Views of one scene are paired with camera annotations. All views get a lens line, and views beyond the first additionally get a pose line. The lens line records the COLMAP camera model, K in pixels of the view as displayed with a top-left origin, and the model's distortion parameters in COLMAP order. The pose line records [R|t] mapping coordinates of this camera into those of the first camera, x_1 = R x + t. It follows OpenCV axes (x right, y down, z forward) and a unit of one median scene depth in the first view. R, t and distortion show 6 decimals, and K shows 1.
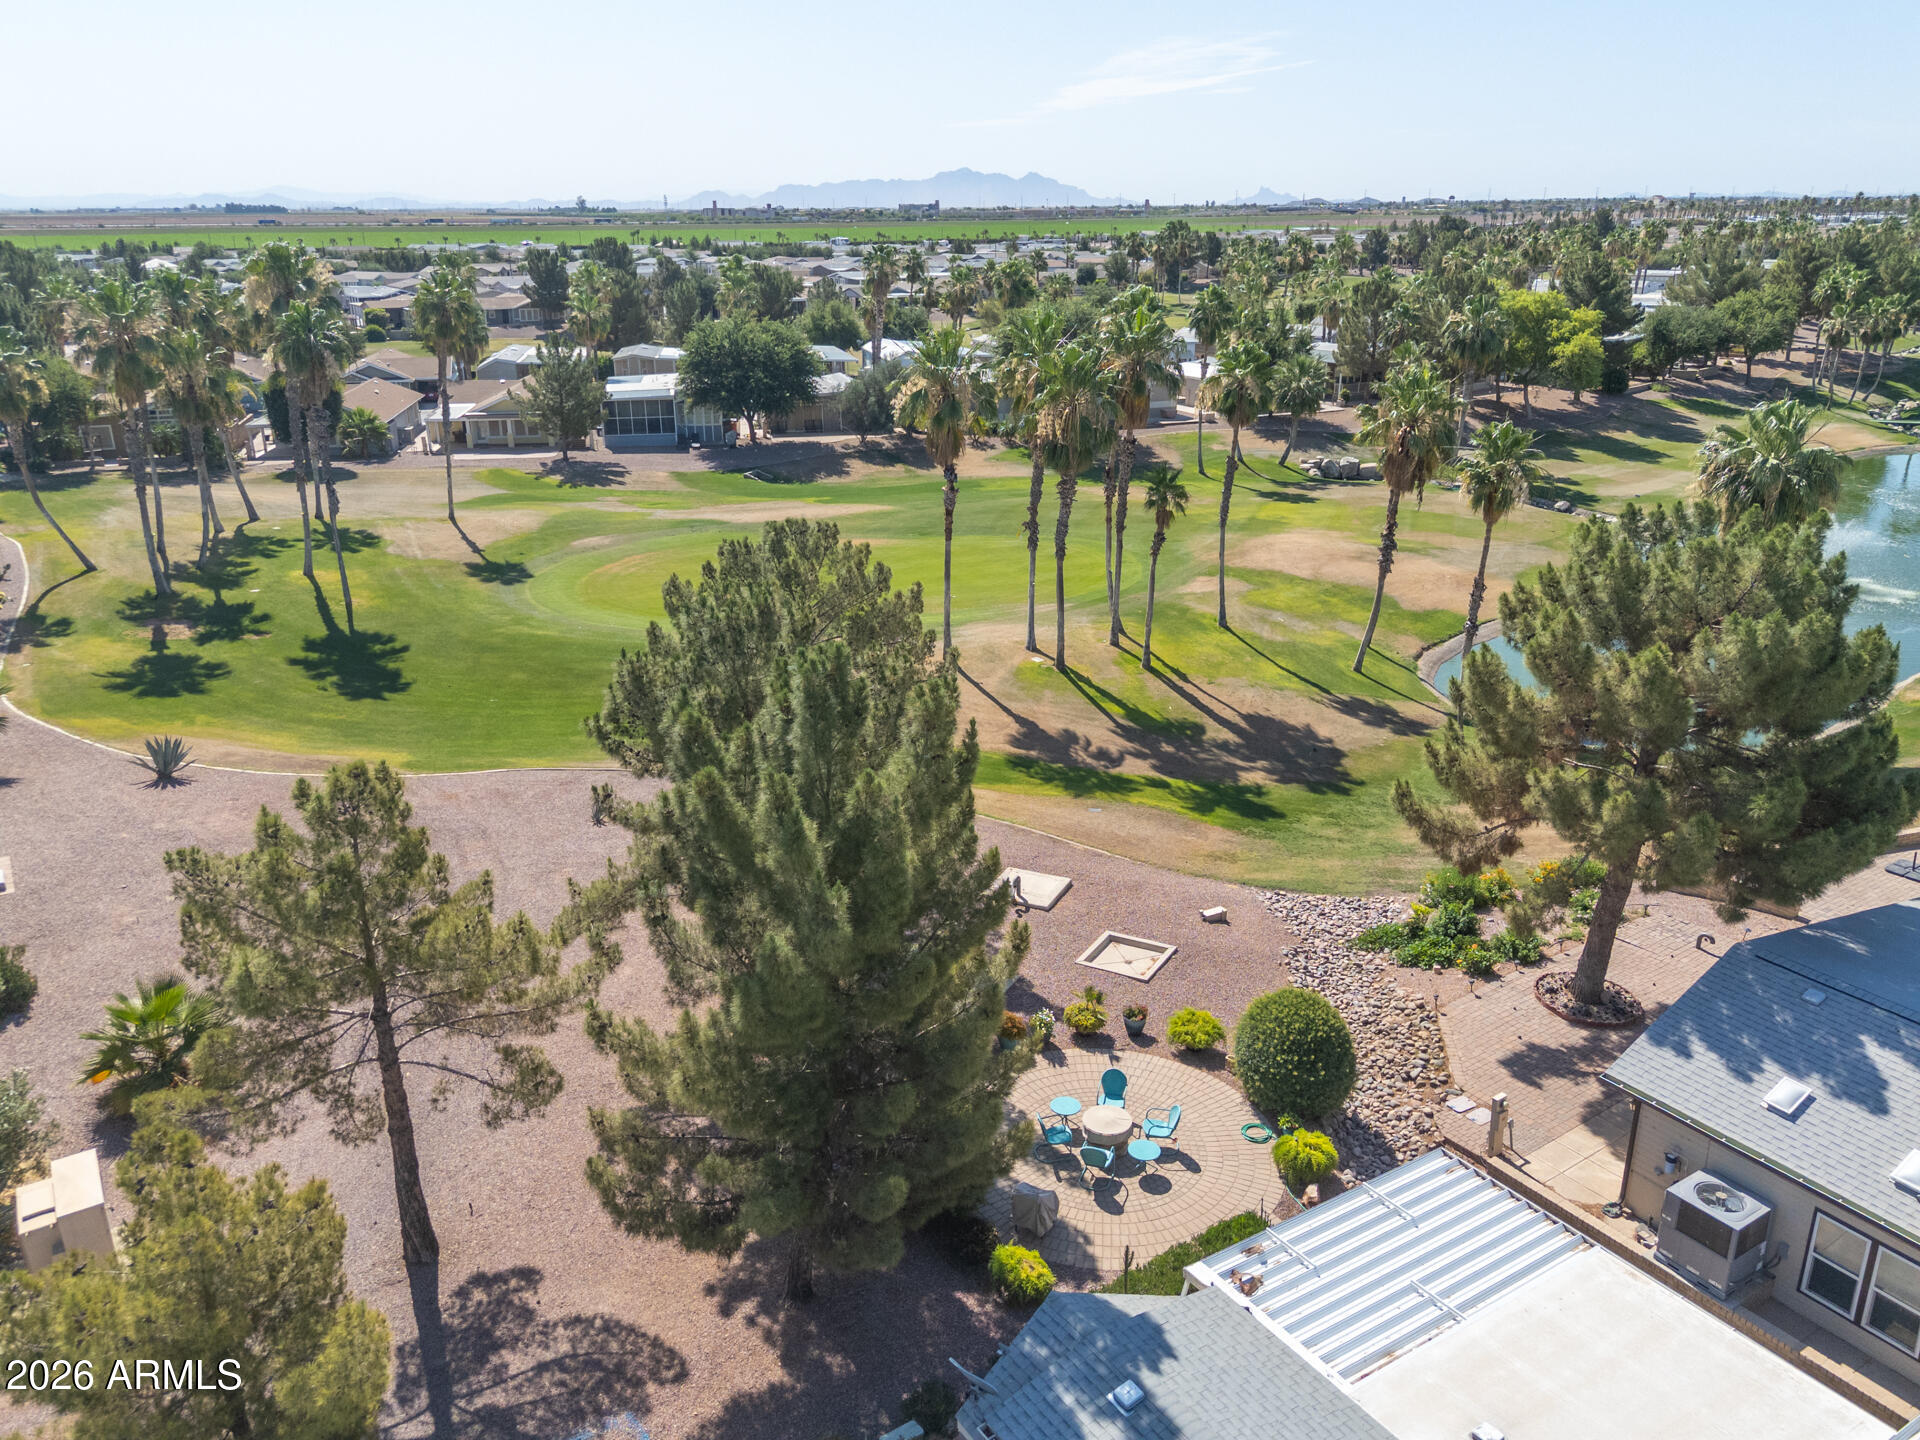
lens RADIAL K [[1413.7, 0, 963.9], [0, 1413.7, 721.9], [0, 0, 1]] dist [0.070514, -0.065414]
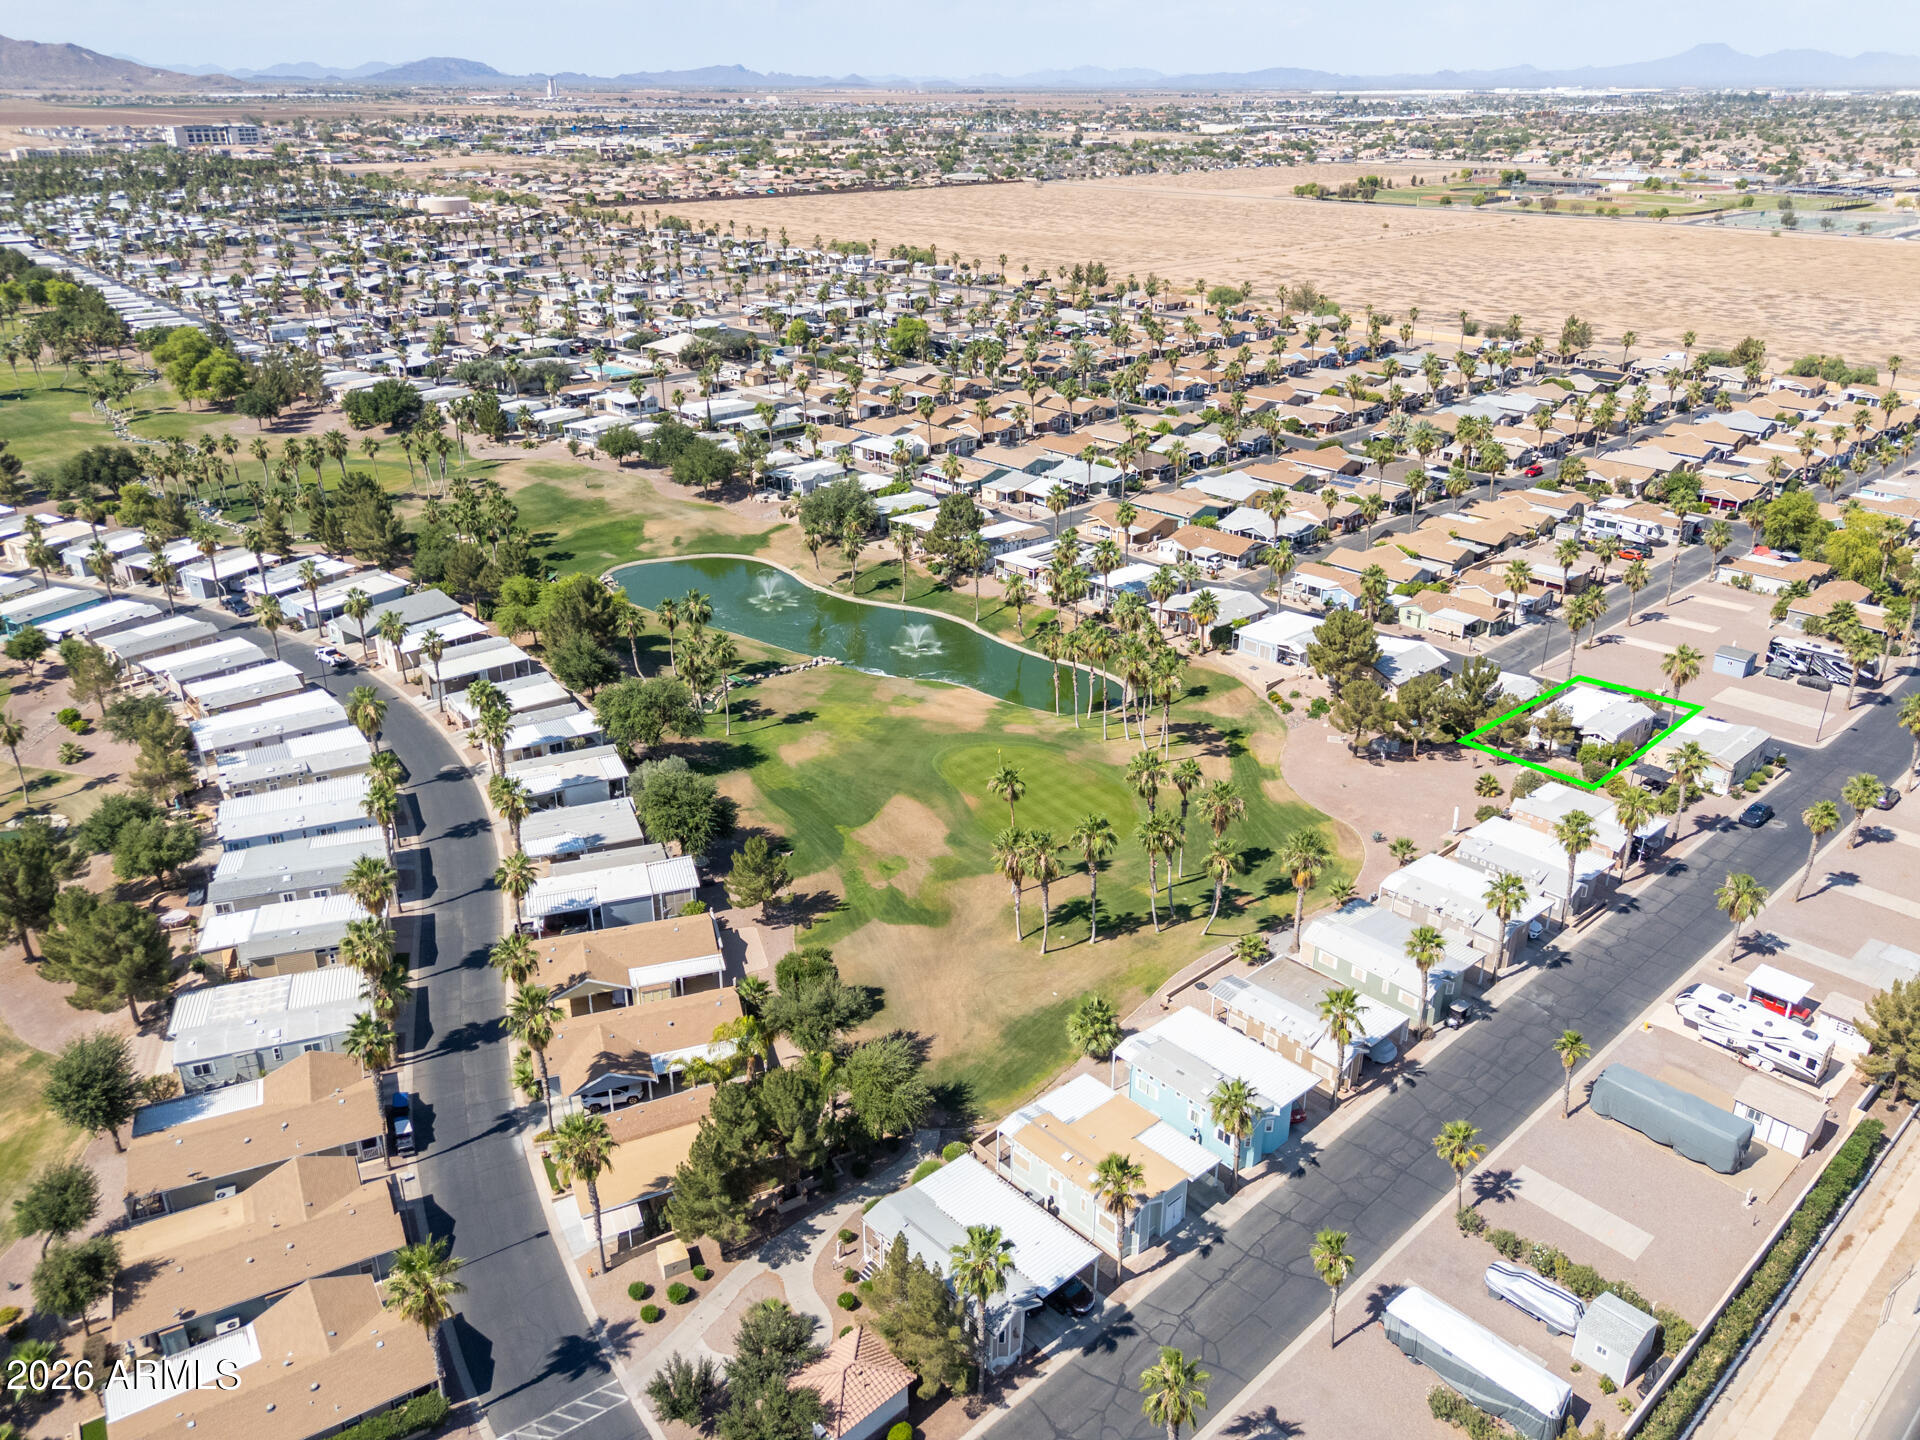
lens RADIAL K [[1413.7, 0, 962.0], [0, 1413.7, 730.4], [0, 0, 1]] dist [0.070514, -0.065414]
pose [[-0.158062, -0.404811, 0.900635, -1.715564], [0.333982, 0.836426, 0.434565, -1.016516], [-0.929232, 0.369484, 0.002992, 0.931776]]
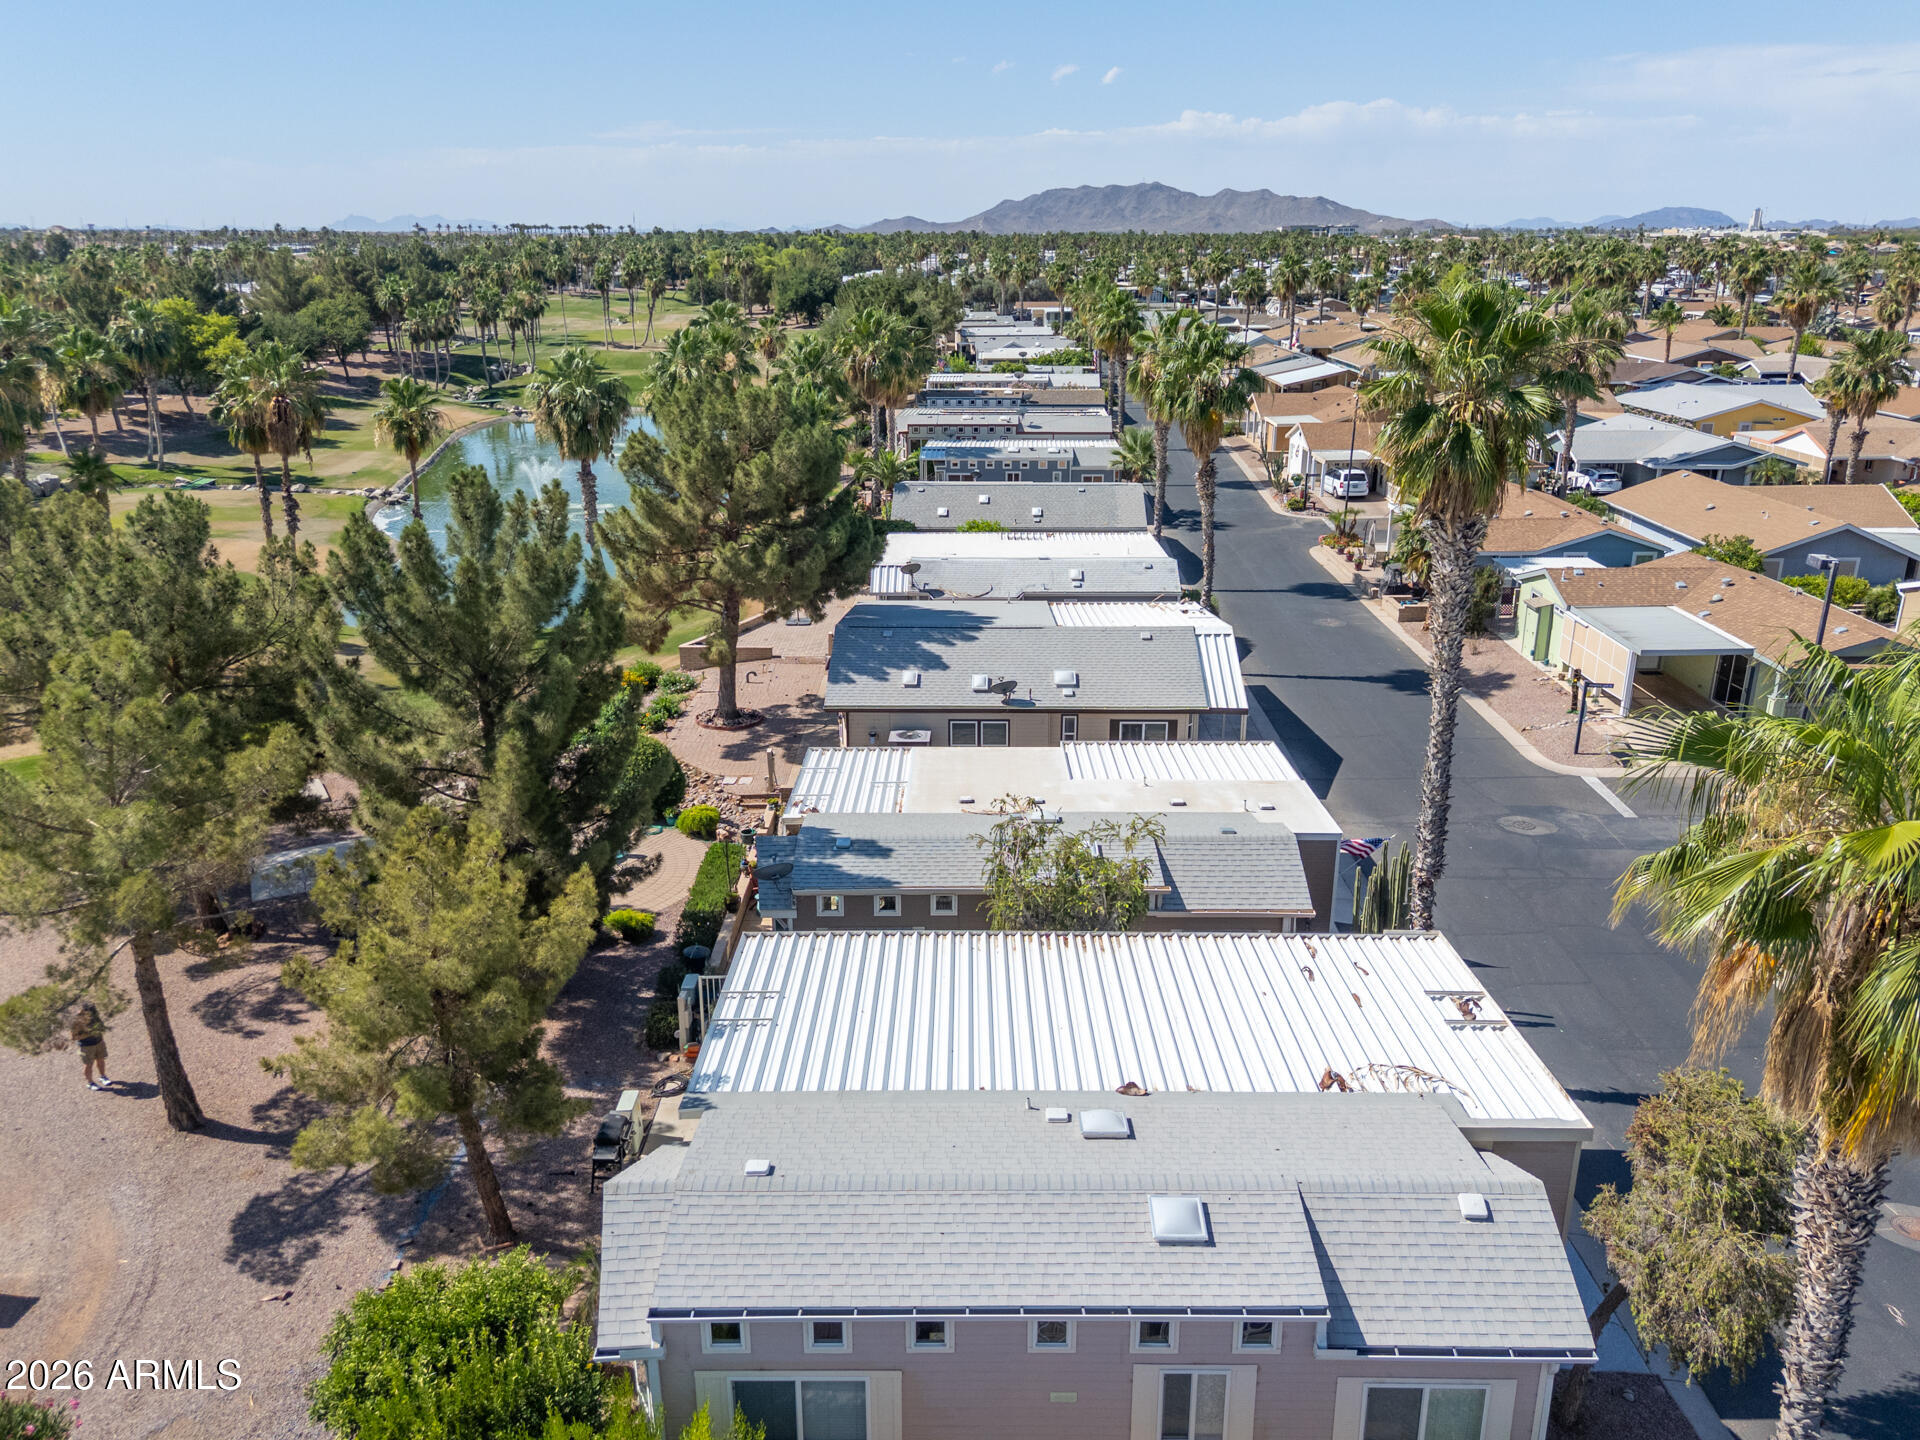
lens RADIAL K [[1413.7, 0, 959.4], [0, 1413.7, 721.0], [0, 0, 1]] dist [0.070514, -0.065414]
pose [[0.567091, -0.261907, 0.780905, -0.228159], [0.277981, 0.953328, 0.117867, 0.034308], [-0.775328, 0.150235, 0.613429, -0.038051]]
